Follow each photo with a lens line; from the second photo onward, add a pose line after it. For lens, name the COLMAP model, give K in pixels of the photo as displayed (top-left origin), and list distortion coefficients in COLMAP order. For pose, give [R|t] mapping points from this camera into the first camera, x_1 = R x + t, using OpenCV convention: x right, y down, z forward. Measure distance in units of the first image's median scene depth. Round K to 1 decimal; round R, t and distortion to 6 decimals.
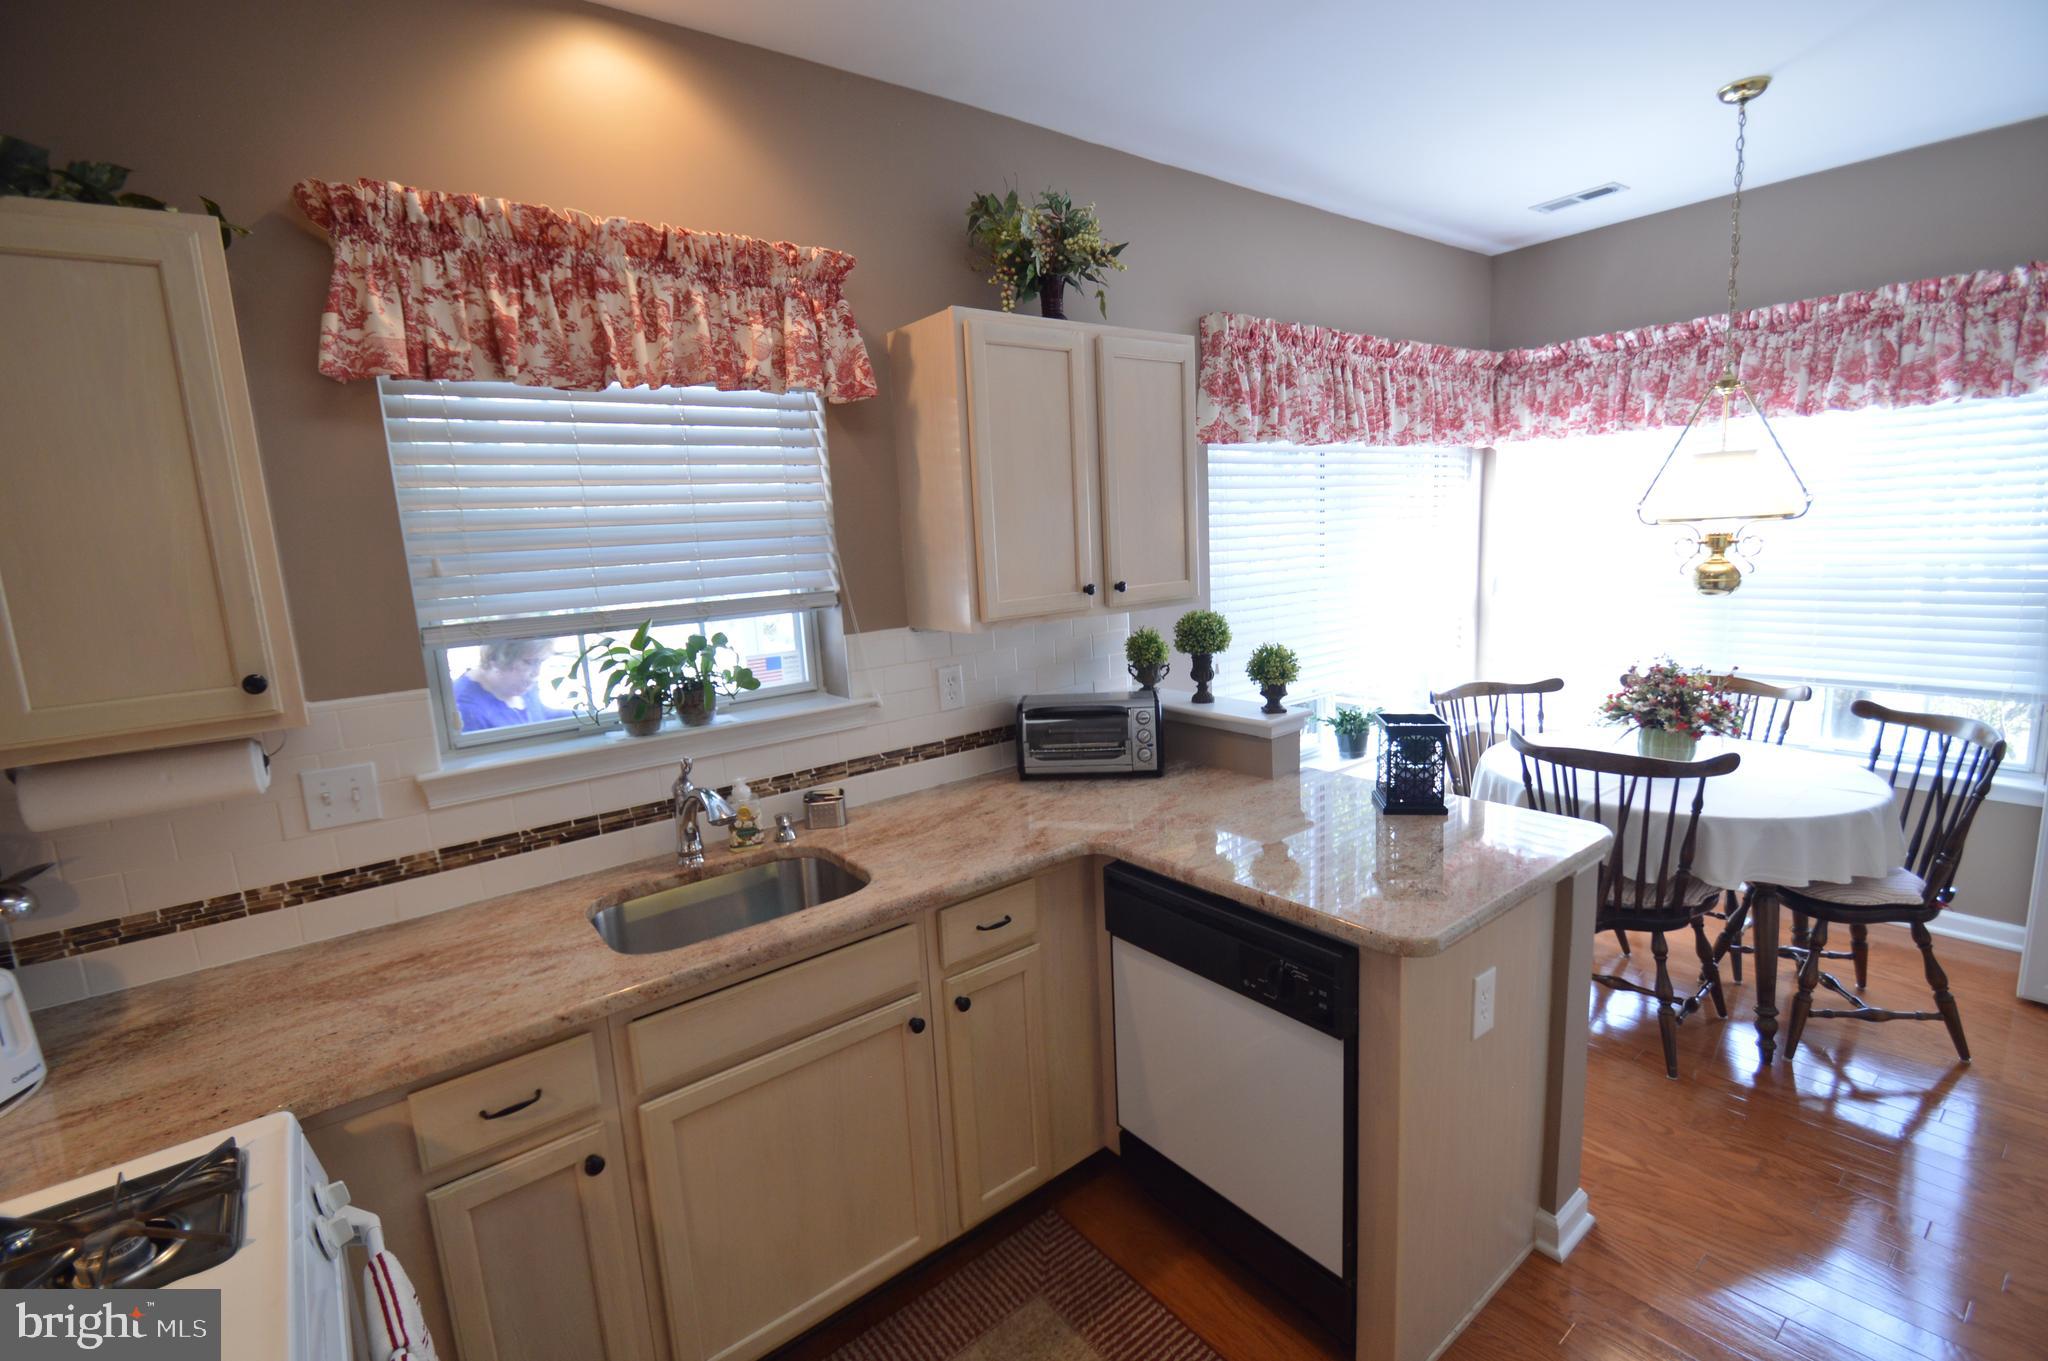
lens RADIAL K [[922.4, 0, 1025.7], [0, 922.4, 690.2], [0, 0, 1]] dist [-0.021573, 0.000160]
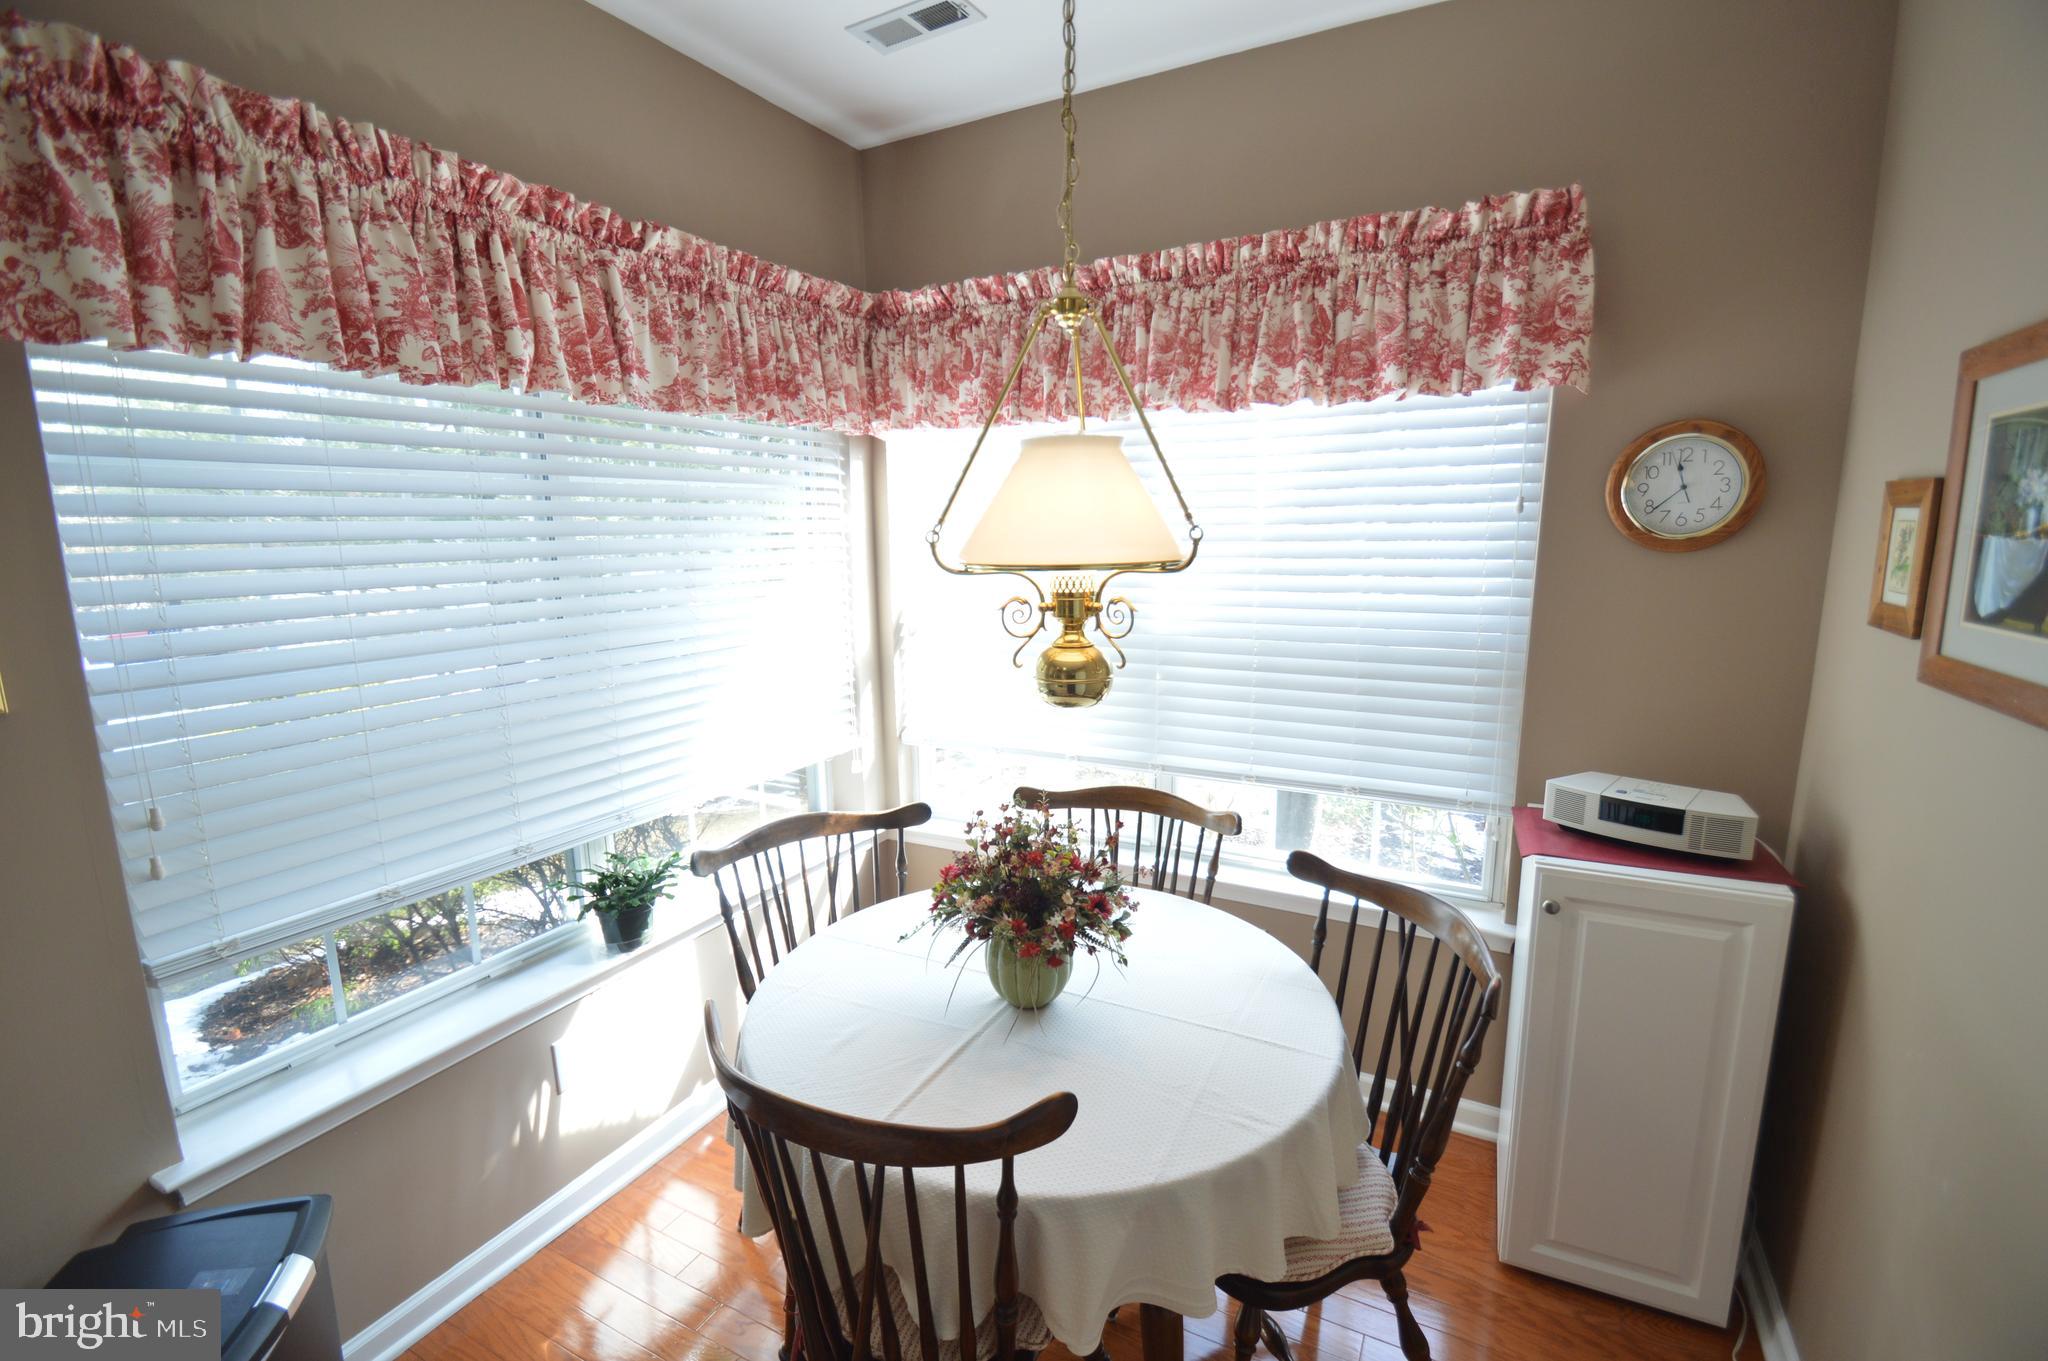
lens RADIAL K [[932.8, 0, 1027.1], [0, 932.8, 689.4], [0, 0, 1]] dist [0.030769, -0.027220]
pose [[0.902101, -0.029839, 0.430493, 0.409365], [0.032452, 0.999472, 0.001275, -0.095394], [-0.430304, 0.012820, 0.902593, 0.424187]]
